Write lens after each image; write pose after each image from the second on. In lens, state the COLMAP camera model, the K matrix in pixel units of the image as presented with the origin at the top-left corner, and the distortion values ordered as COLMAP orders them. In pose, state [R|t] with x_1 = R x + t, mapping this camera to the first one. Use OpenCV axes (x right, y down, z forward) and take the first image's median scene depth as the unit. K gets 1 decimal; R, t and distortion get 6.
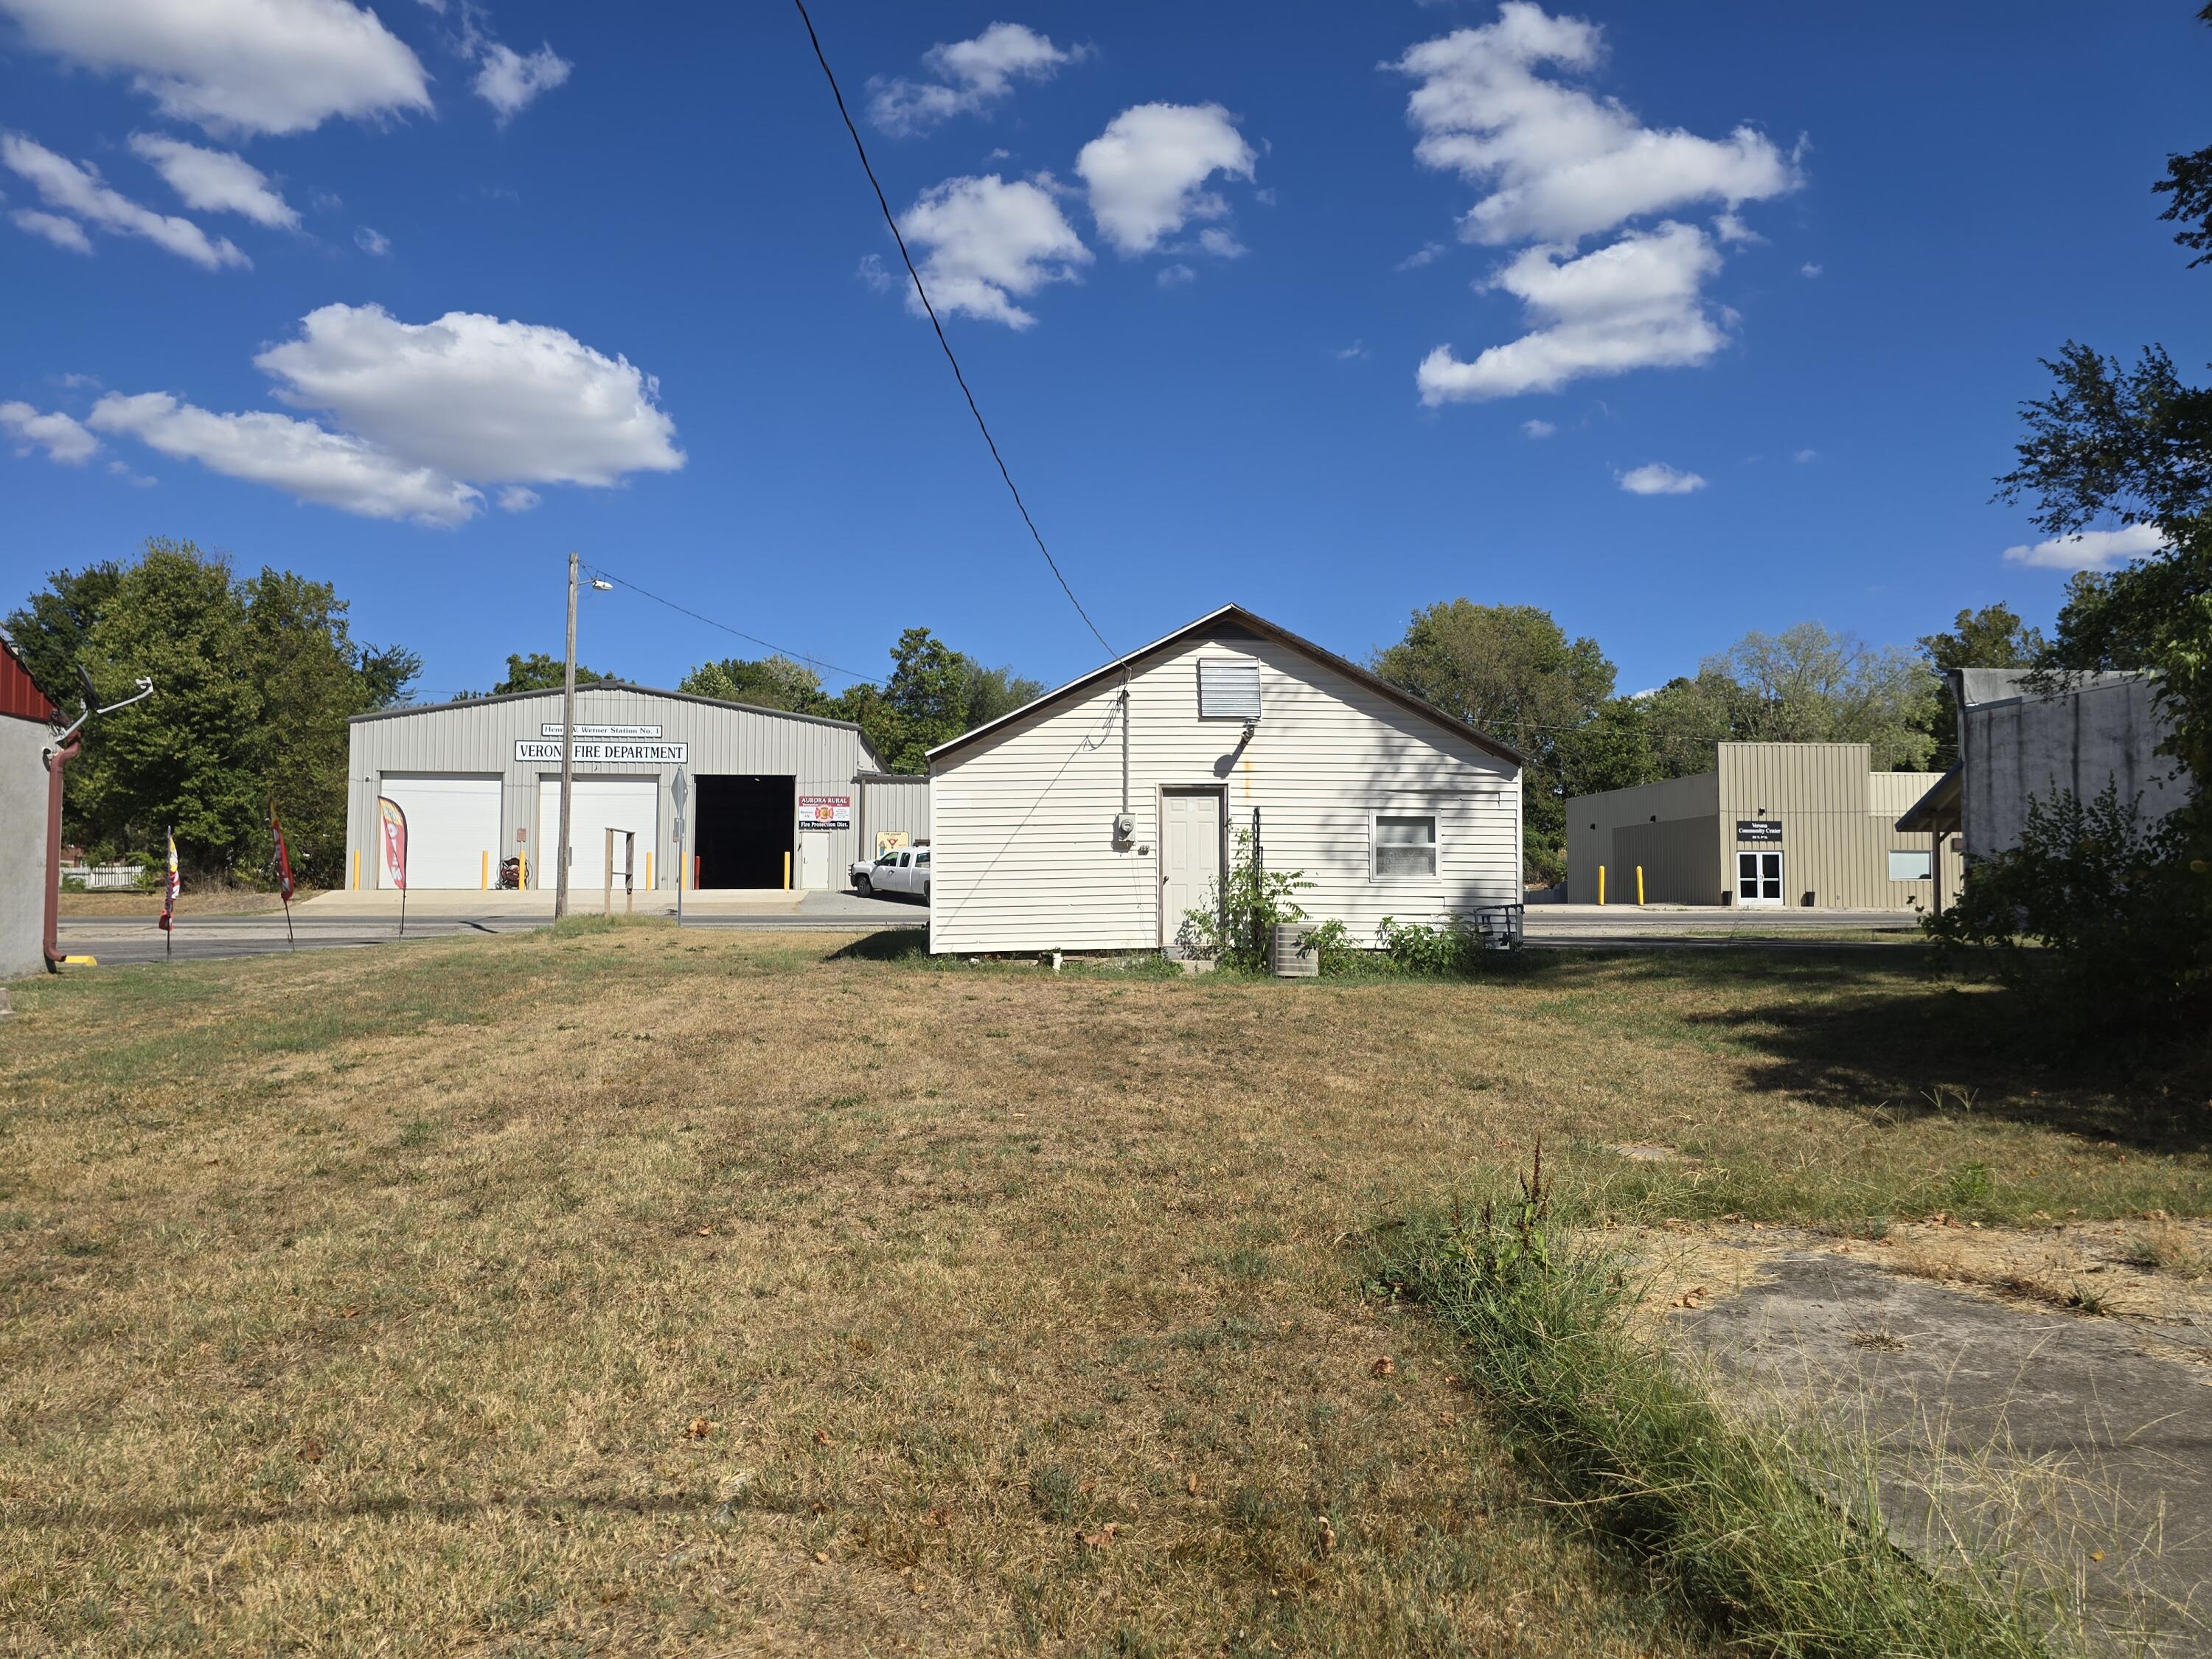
lens RADIAL K [[1462.3, 0, 1106.6], [0, 1462.3, 771.7], [0, 0, 1]] dist [0.095264, 0.001287]
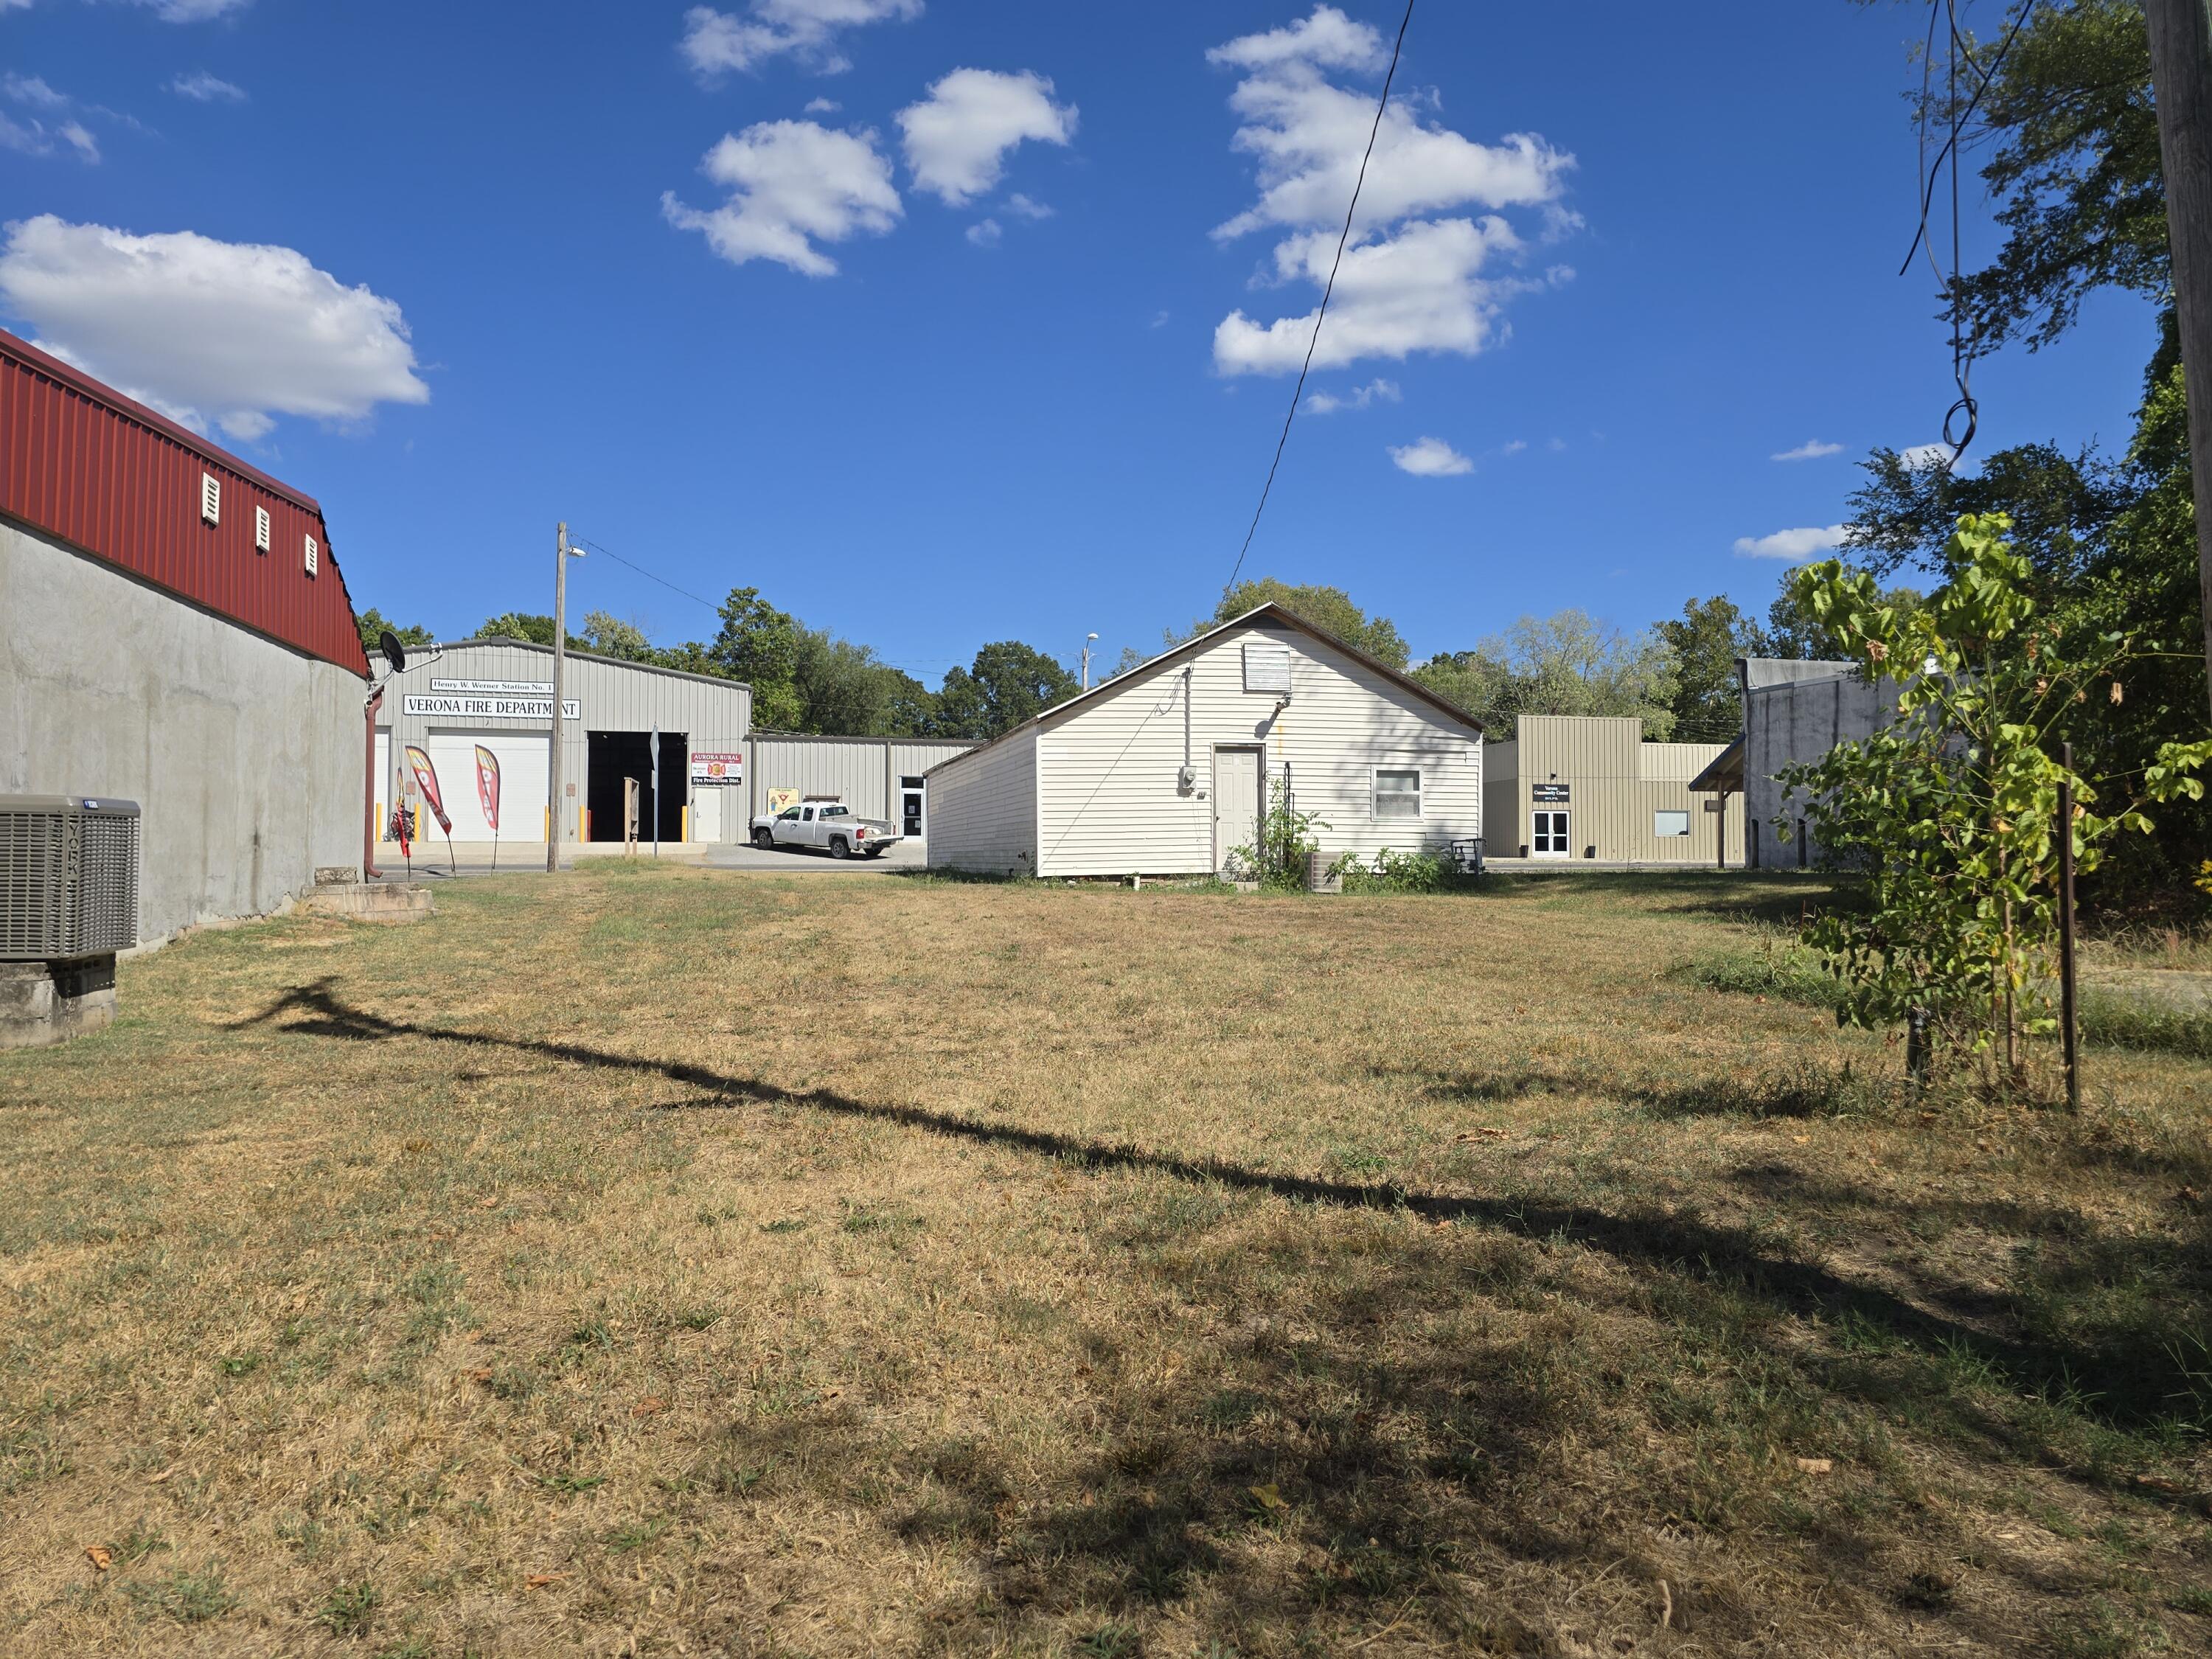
lens RADIAL K [[1481.1, 0, 1101.5], [0, 1481.1, 834.8], [0, 0, 1]] dist [0.020090, -0.000938]
pose [[0.988679, 0.003073, 0.150013, -0.081559], [-0.013113, 0.997734, 0.065987, 0.001434], [-0.149470, -0.067207, 0.986480, -0.081502]]
